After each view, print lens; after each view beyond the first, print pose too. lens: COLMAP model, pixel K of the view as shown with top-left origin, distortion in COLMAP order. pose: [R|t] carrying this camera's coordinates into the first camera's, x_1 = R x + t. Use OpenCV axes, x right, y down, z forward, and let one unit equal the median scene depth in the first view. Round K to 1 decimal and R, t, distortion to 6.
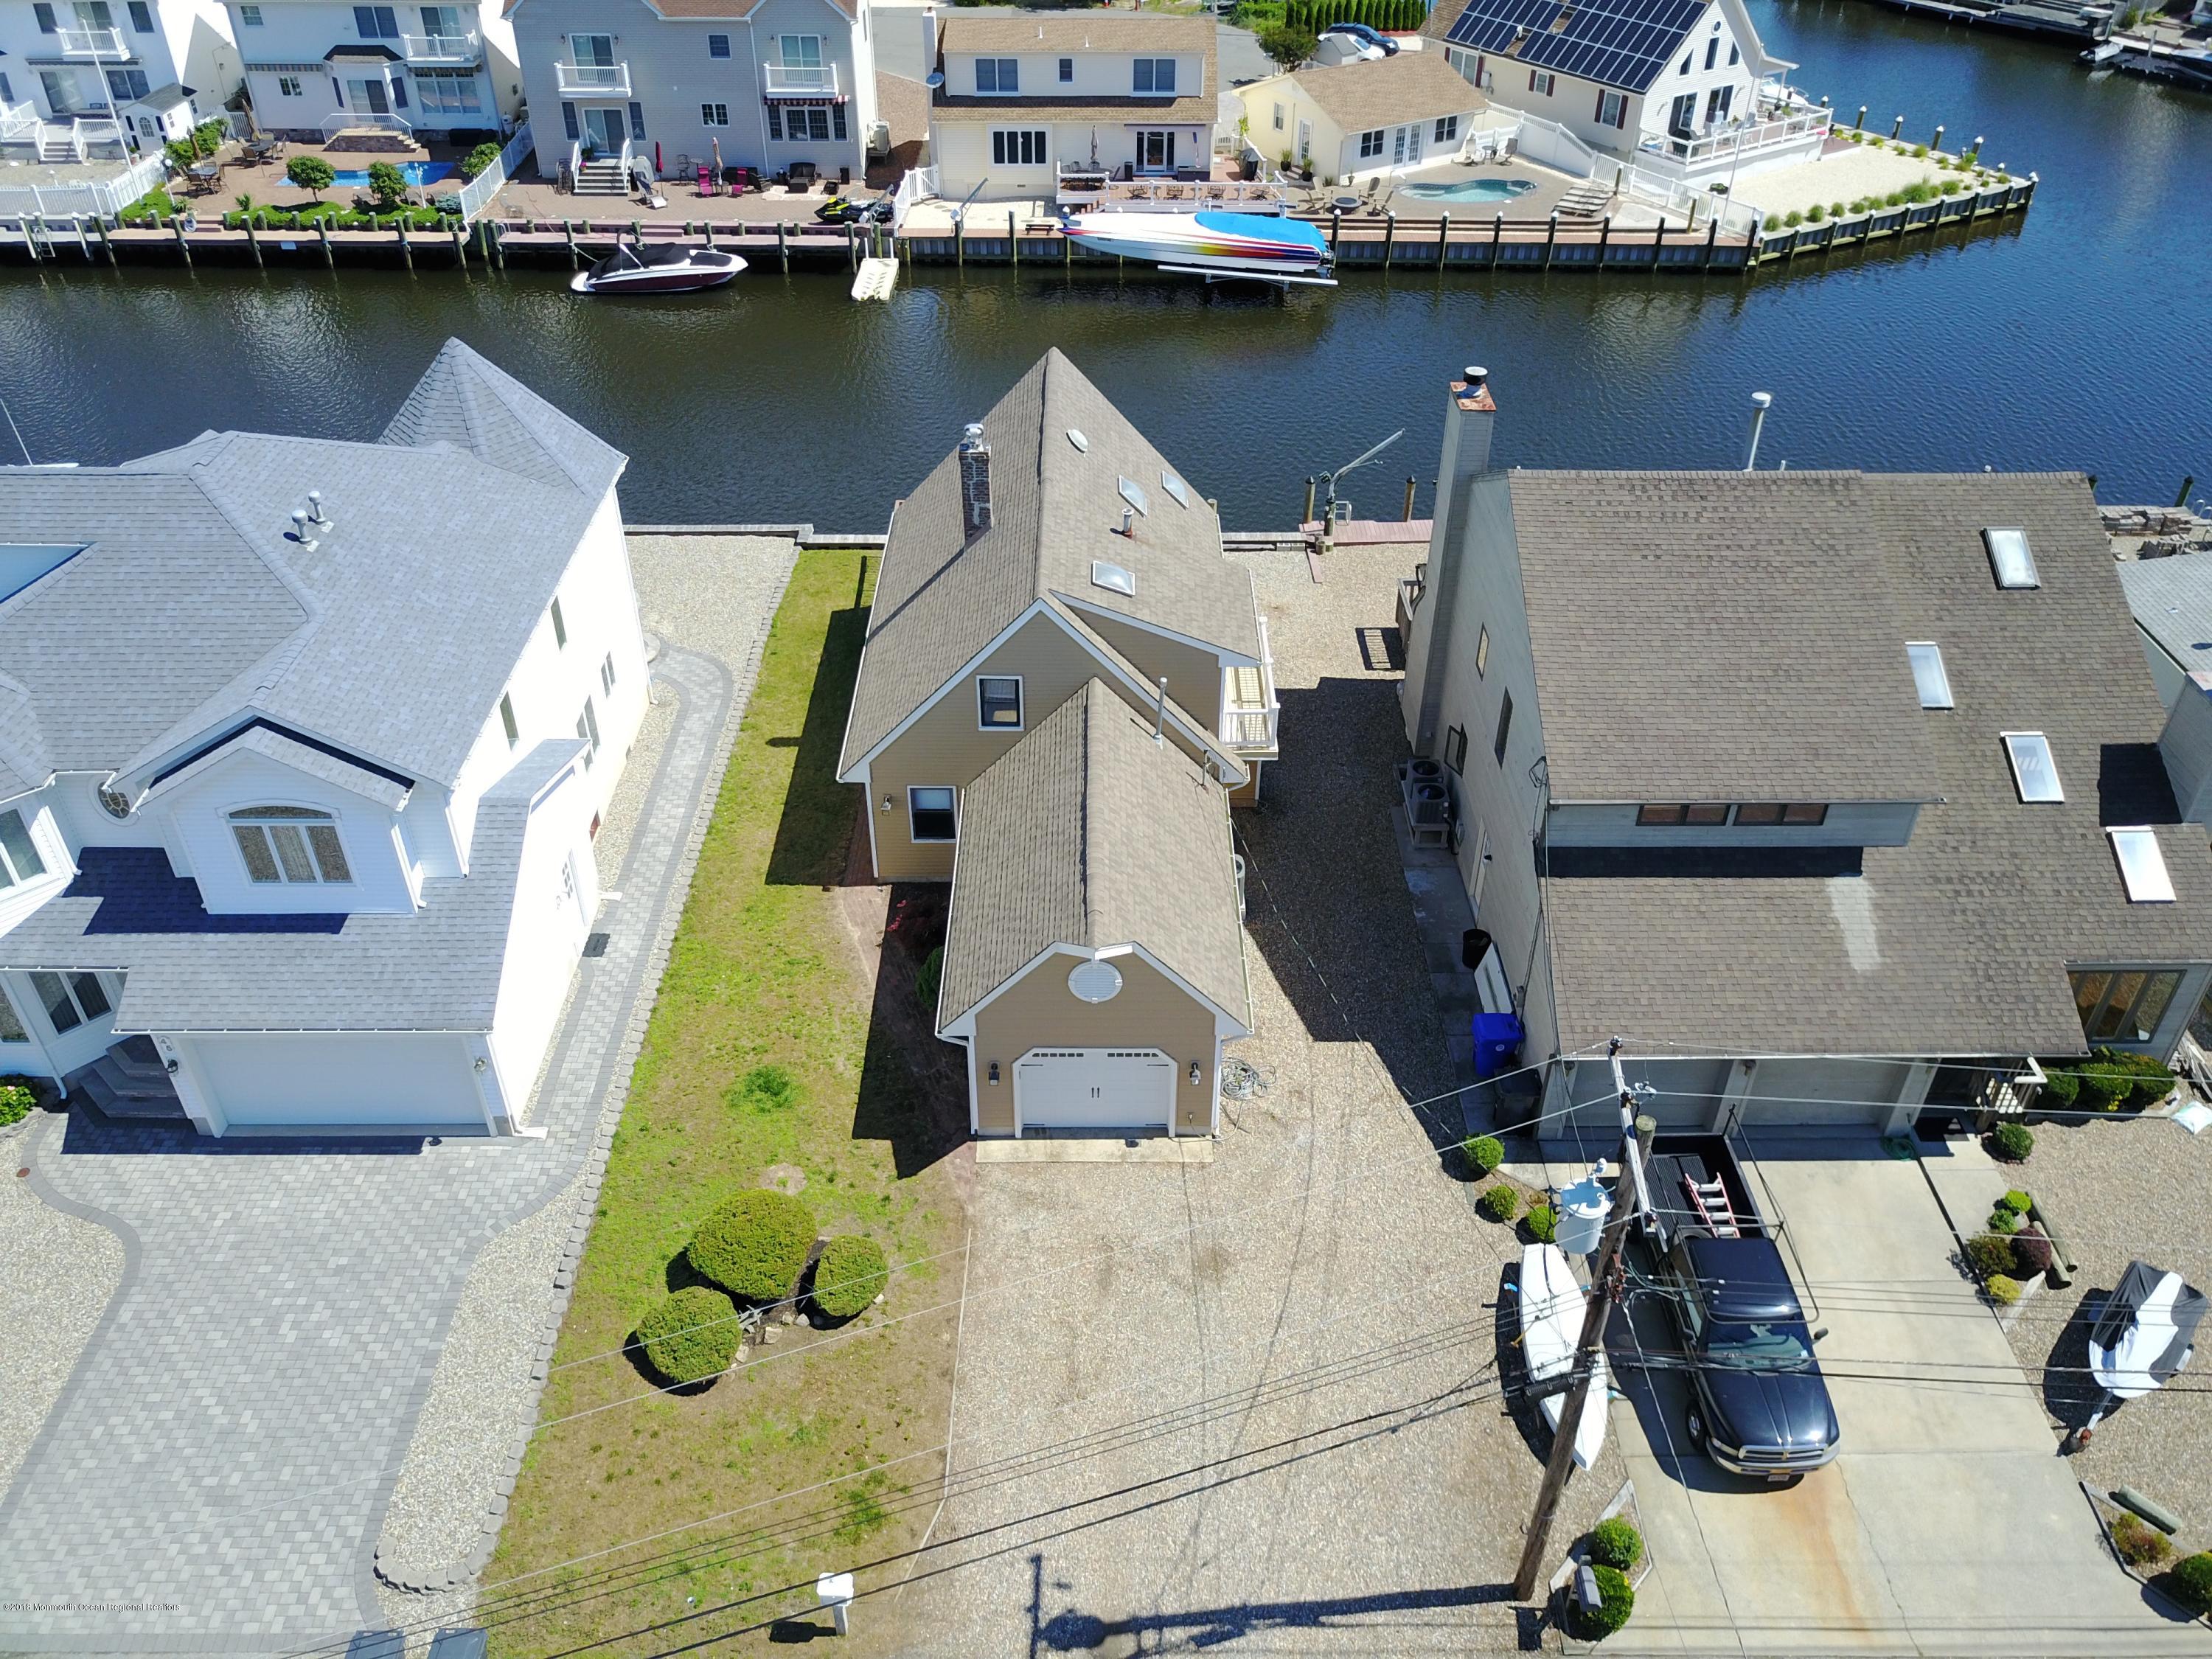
lens RADIAL K [[1714.7, 0, 1113.7], [0, 1714.7, 784.5], [0, 0, 1]] dist [0.002024, -0.005792]
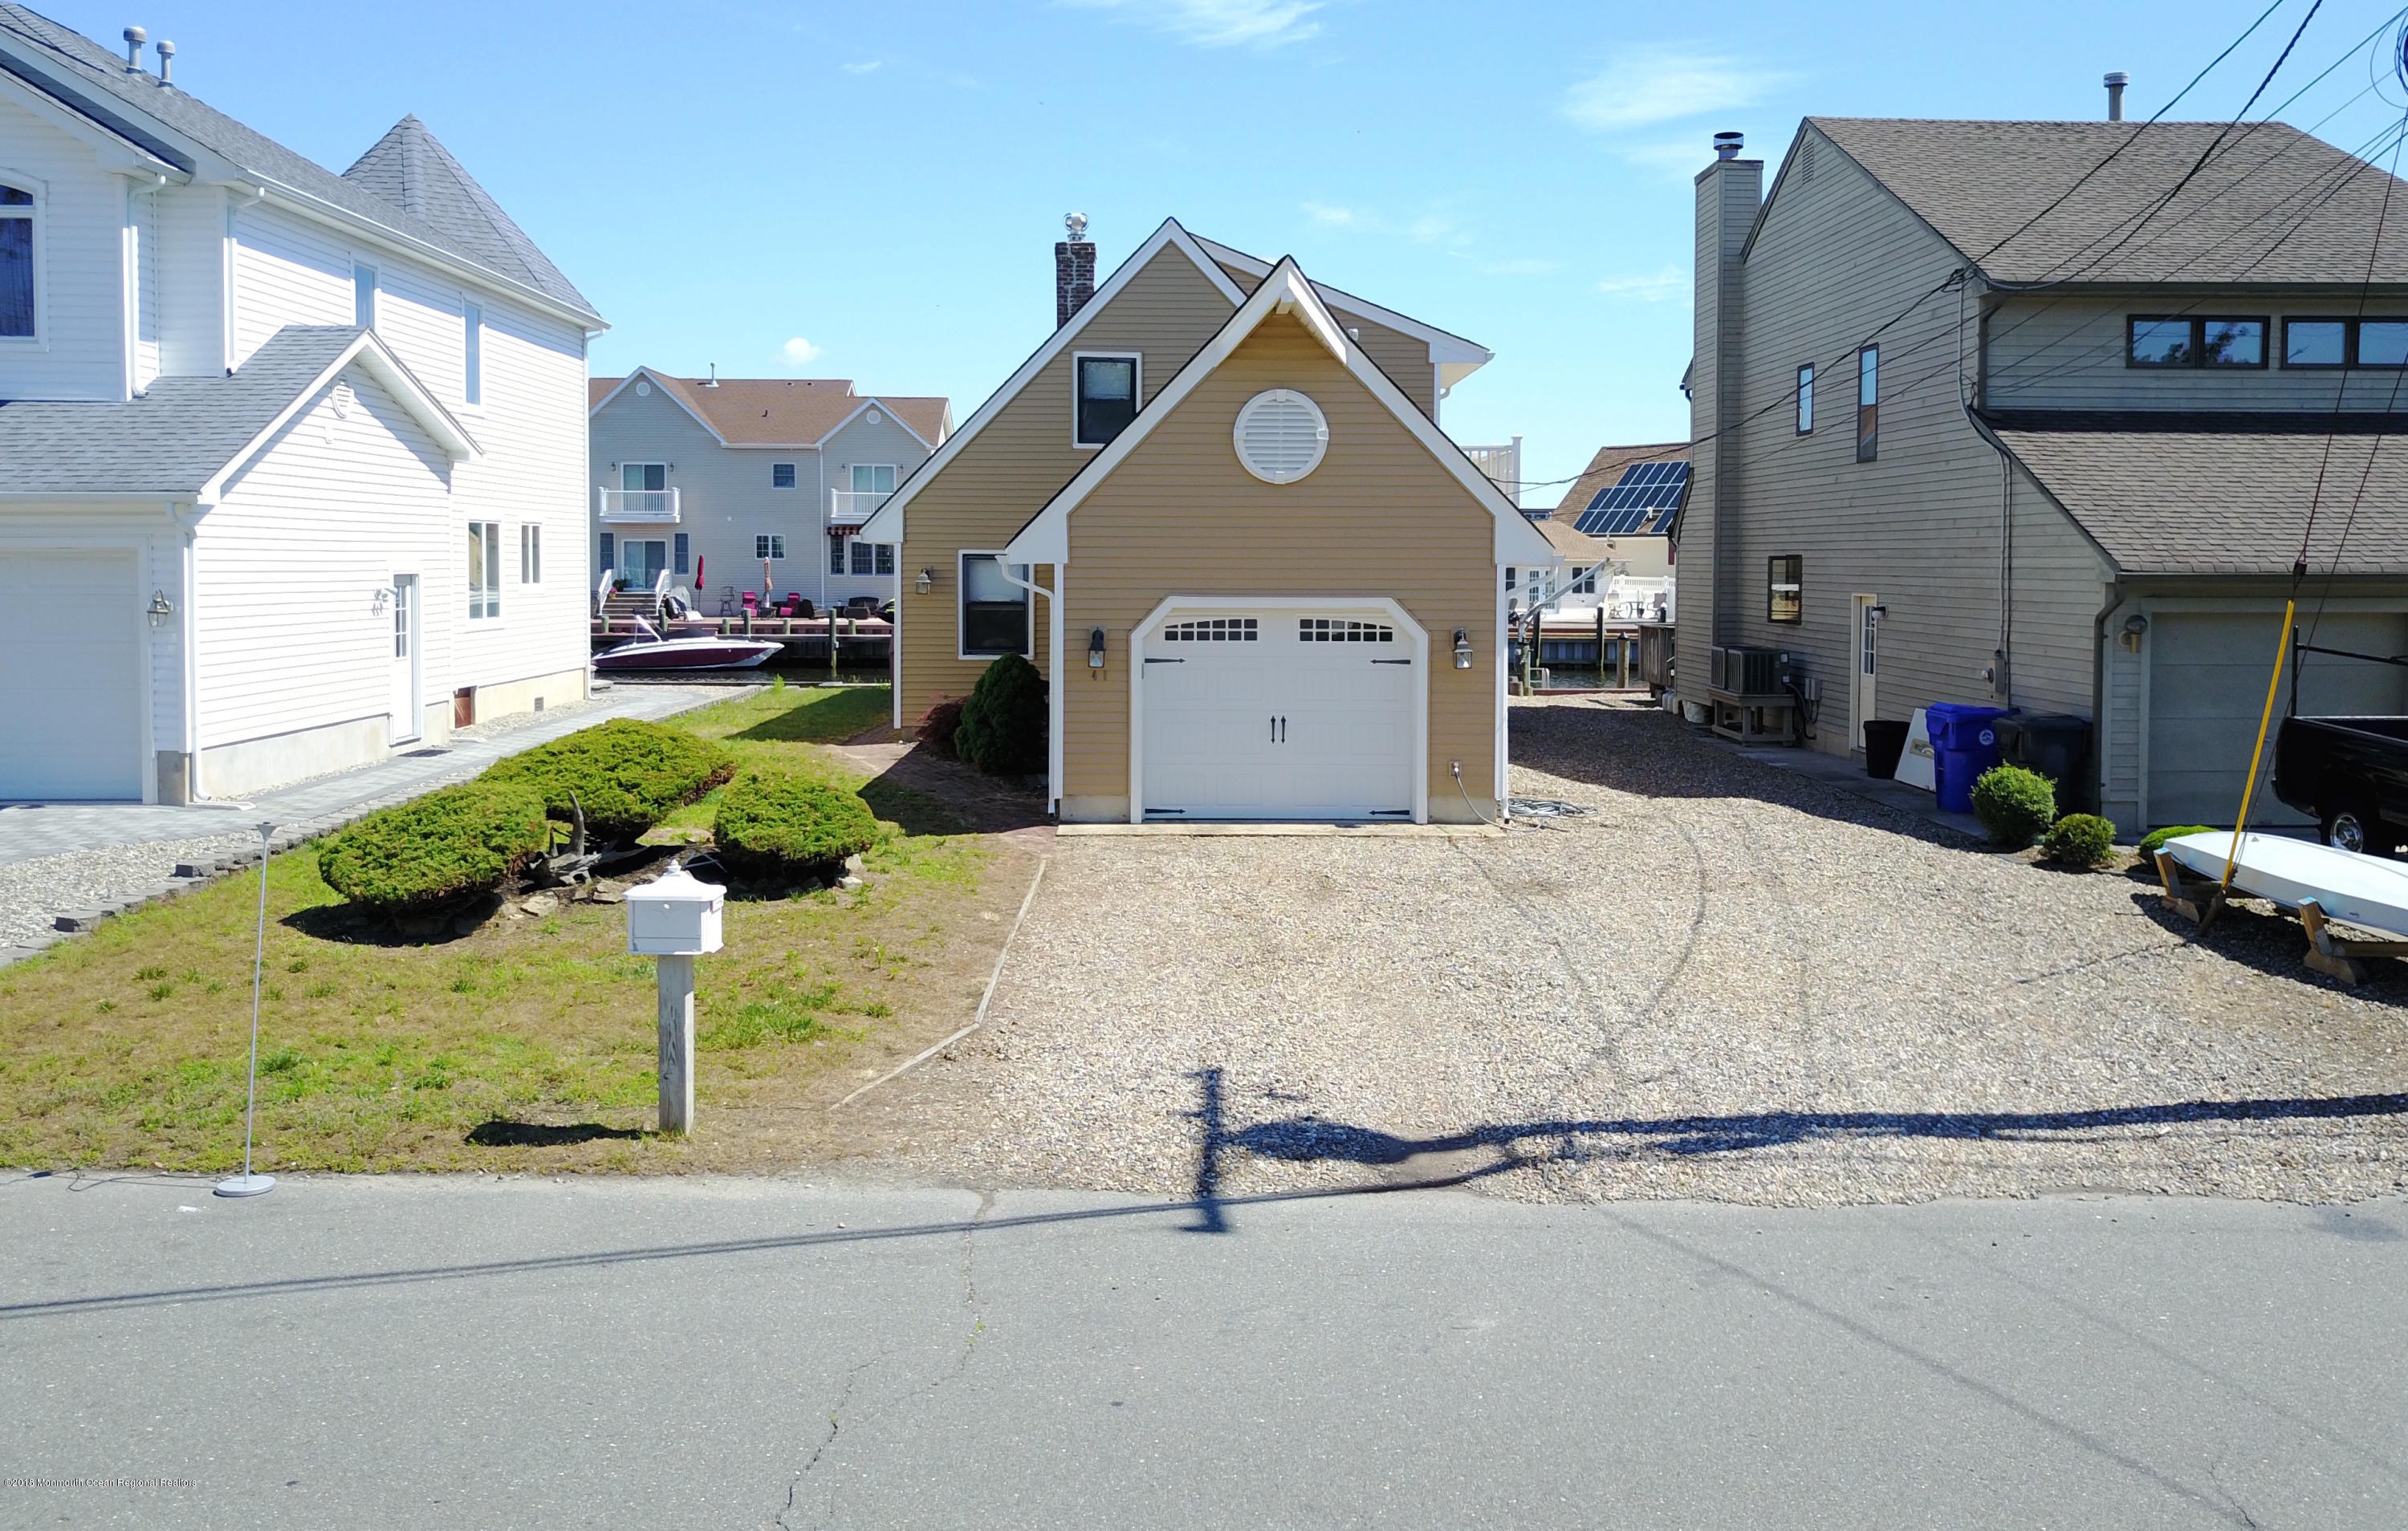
lens RADIAL K [[1911.5, 0, 1204.4], [0, 1911.5, 531.6], [0, 0, 1]] dist [0.023348, -0.014792]
pose [[0.999942, -0.004254, 0.009932, -0.034212], [0.009305, 0.806323, -0.591402, 0.418848], [-0.005493, 0.591460, 0.806316, 0.406582]]
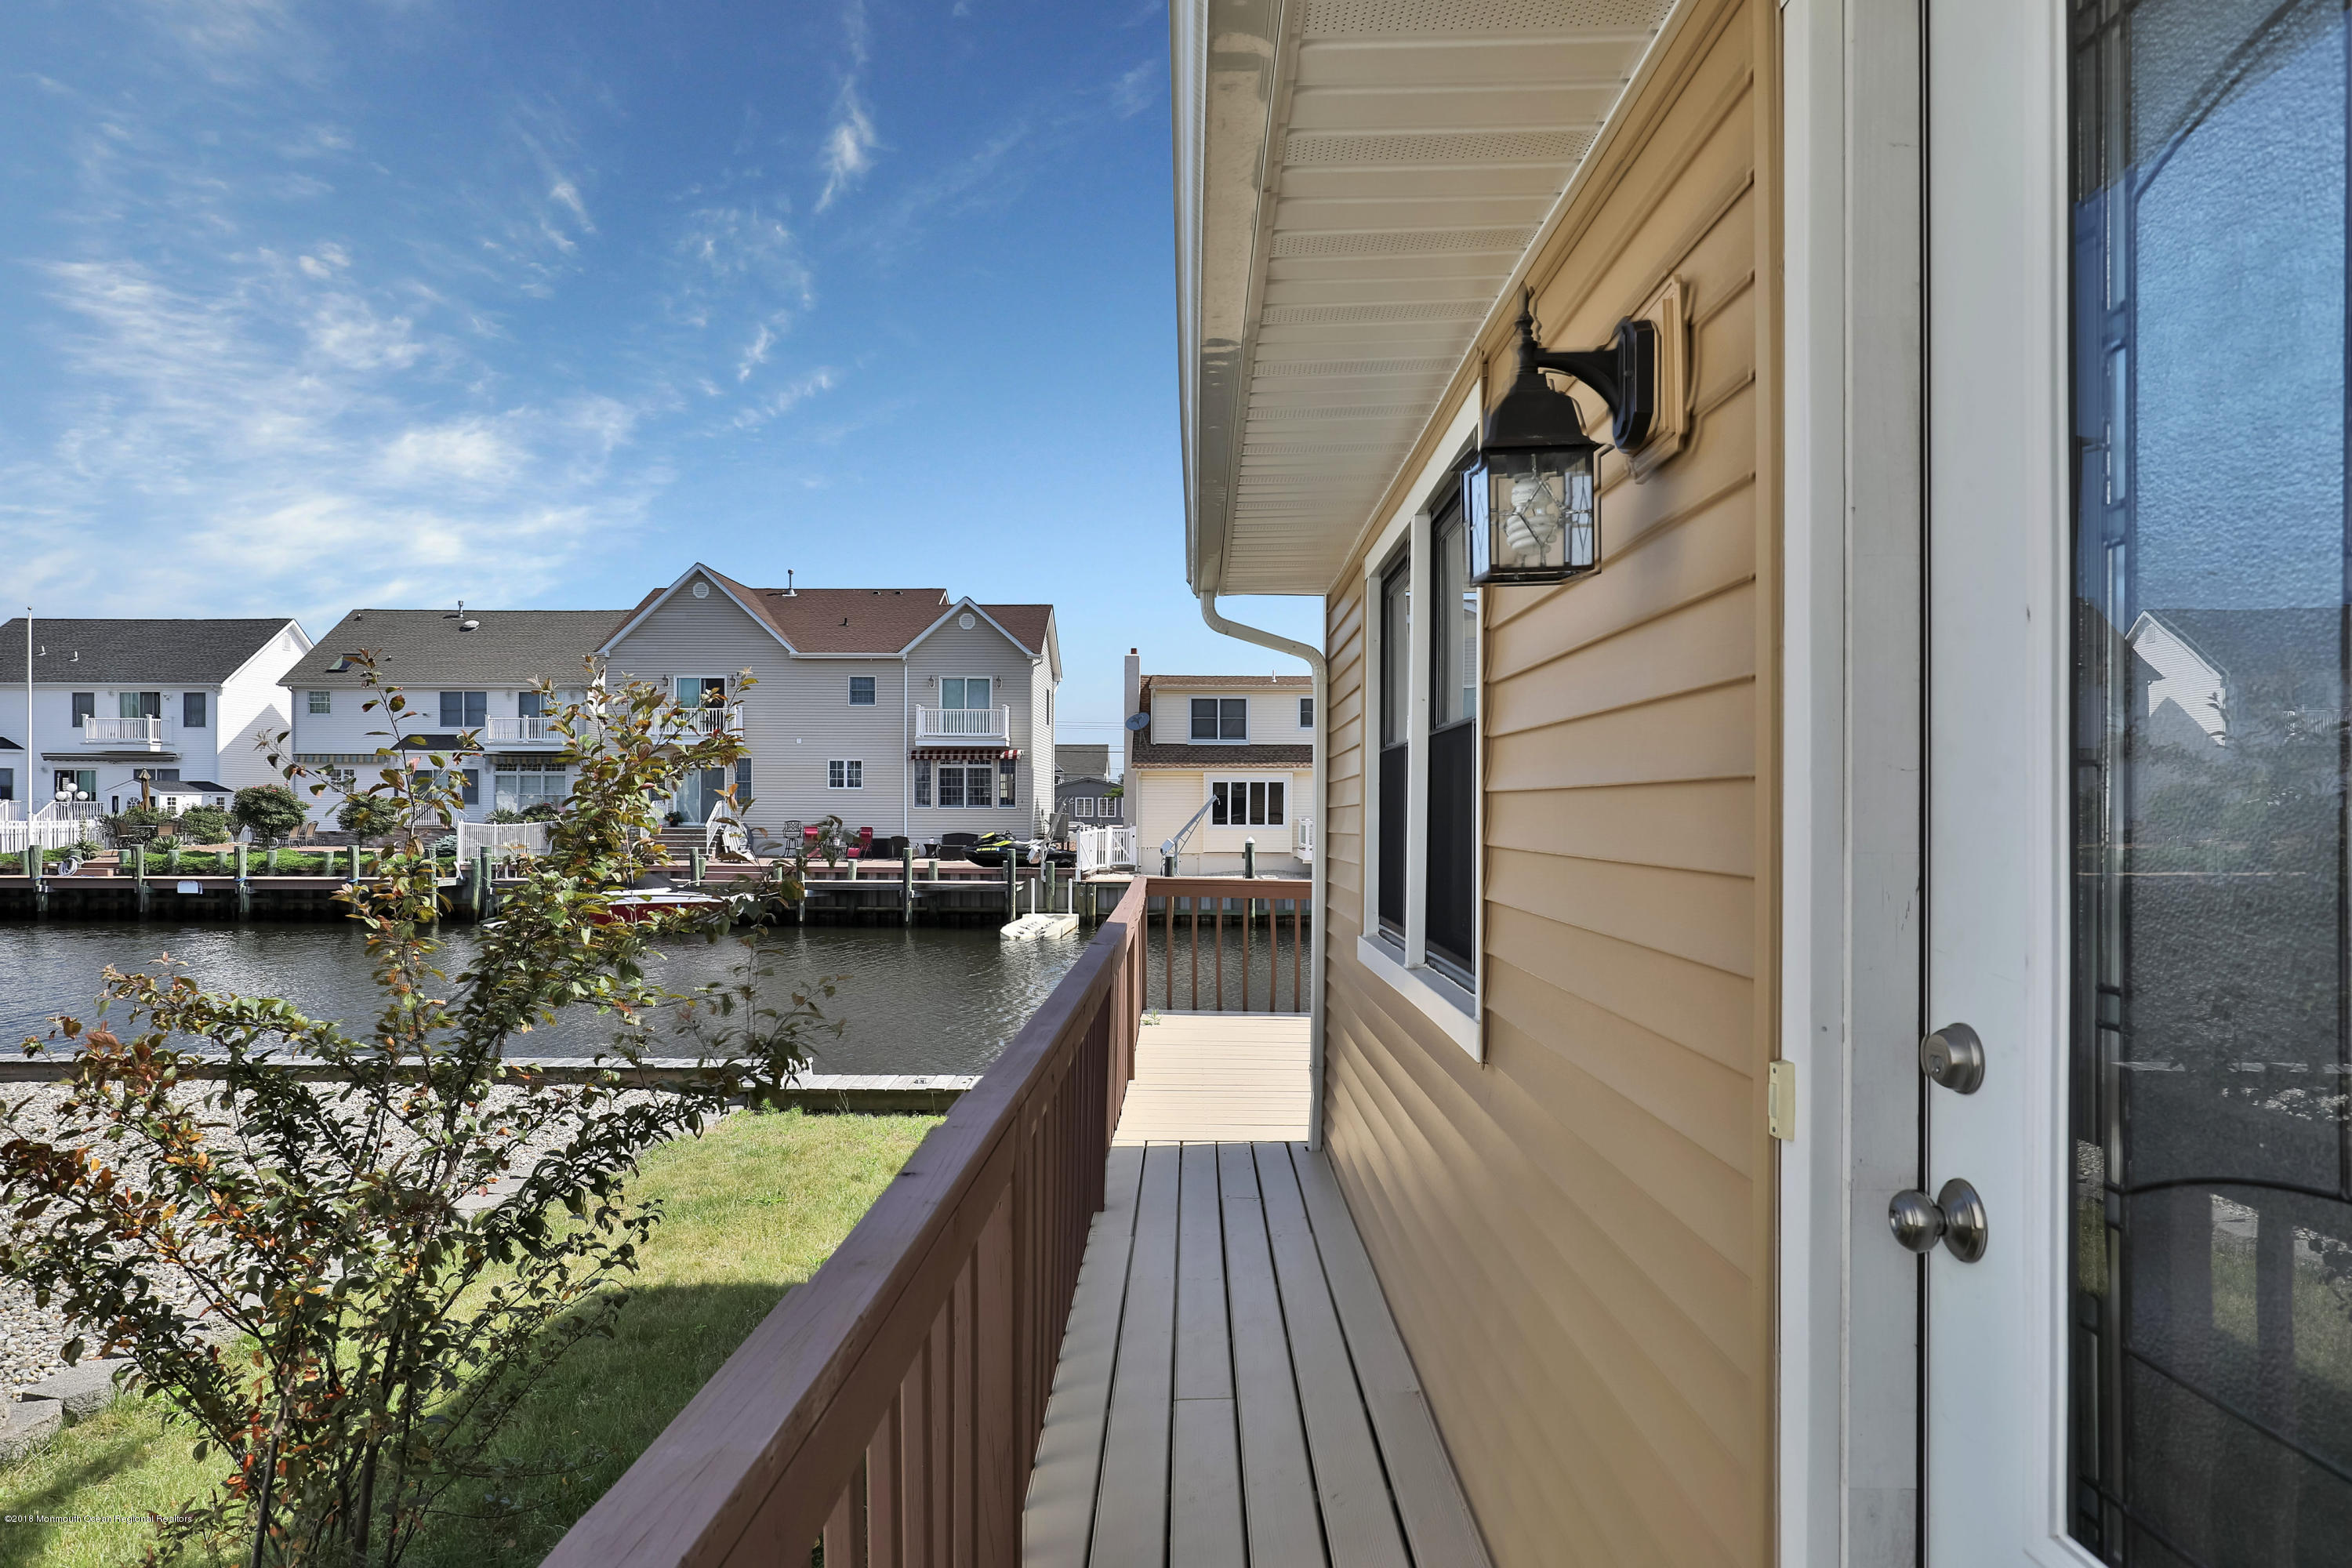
lens RADIAL K [[1302.7, 0, 1177.0], [0, 1302.7, 780.4], [0, 0, 1]] dist [-0.004852, -0.000831]
pose [[0.999825, -0.001323, -0.018669, -0.159245], [-0.010096, 0.801822, -0.597477, -0.093097], [0.015760, 0.597561, 0.801669, 1.157031]]
